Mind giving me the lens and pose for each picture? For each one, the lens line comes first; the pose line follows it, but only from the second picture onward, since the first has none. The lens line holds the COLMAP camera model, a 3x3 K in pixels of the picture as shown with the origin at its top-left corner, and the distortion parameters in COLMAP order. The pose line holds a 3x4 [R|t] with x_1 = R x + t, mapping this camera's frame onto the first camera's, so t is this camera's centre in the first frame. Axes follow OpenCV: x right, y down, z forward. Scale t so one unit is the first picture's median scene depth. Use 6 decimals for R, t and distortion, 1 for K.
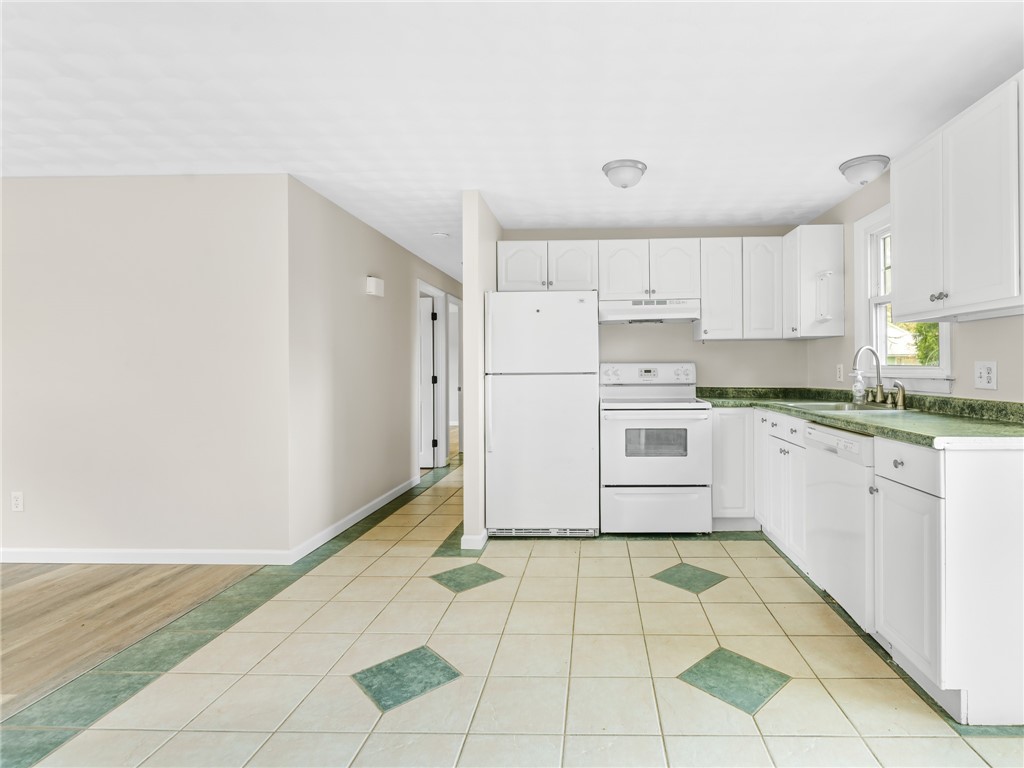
lens RADIAL K [[512.1, 0, 591.9], [0, 512.1, 369.8], [0, 0, 1]] dist [0.002278, 0.000071]
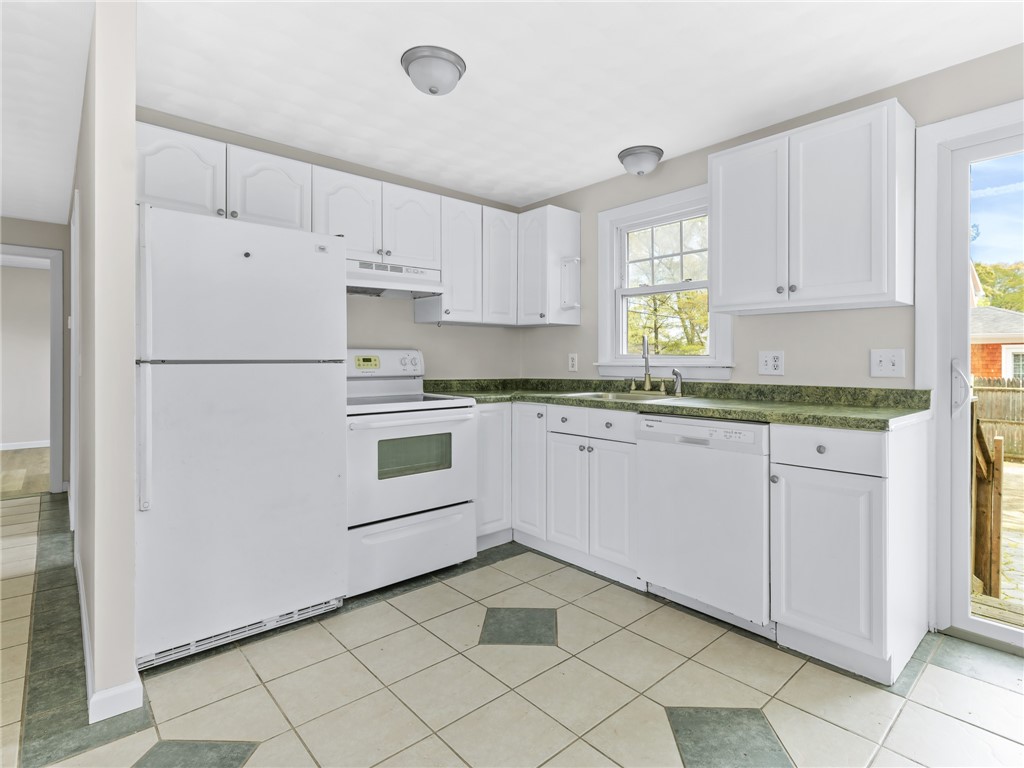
lens RADIAL K [[516.5, 0, 520.0], [0, 516.5, 362.0], [0, 0, 1]] dist [0.000104, -0.001096]
pose [[0.730429, 0.004320, 0.682975, -0.282626], [-0.002632, 0.999990, -0.003511, 0.009370], [-0.682984, 0.000767, 0.730433, 0.356539]]
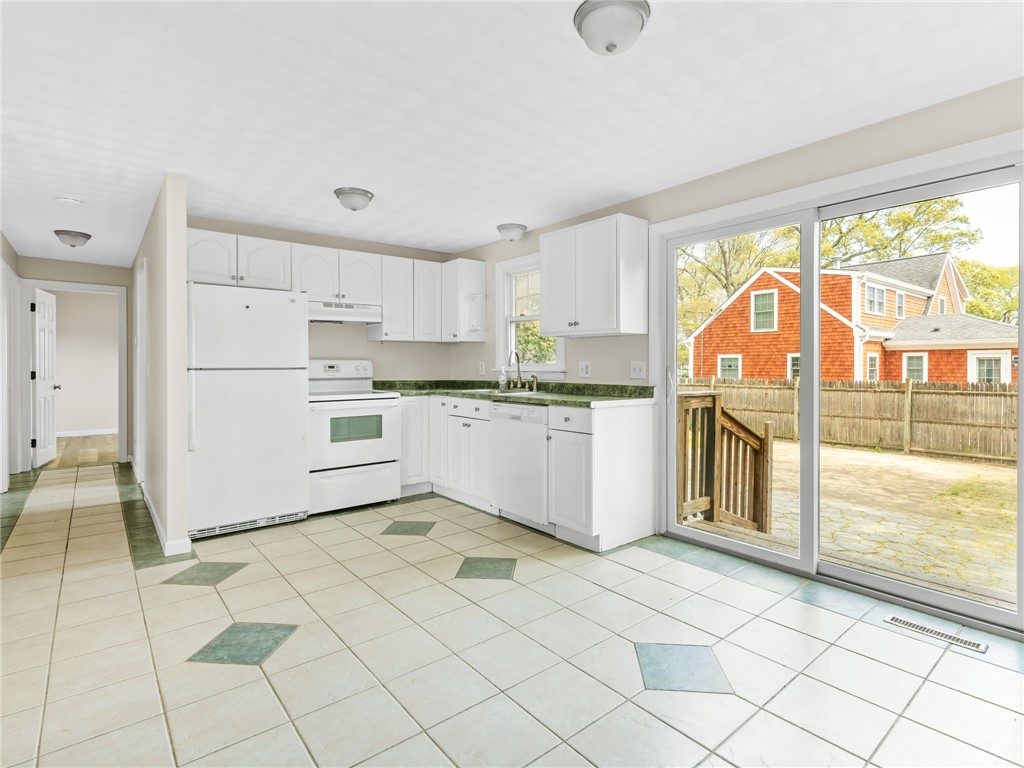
lens RADIAL K [[514.2, 0, 511.9], [0, 514.2, 368.2], [0, 0, 1]] dist [-0.000386, -0.000497]
pose [[0.764144, 0.001540, 0.645044, -0.364437], [-0.003165, 0.999994, 0.001361, 0.003351], [-0.645038, -0.003082, 0.764144, -0.117776]]
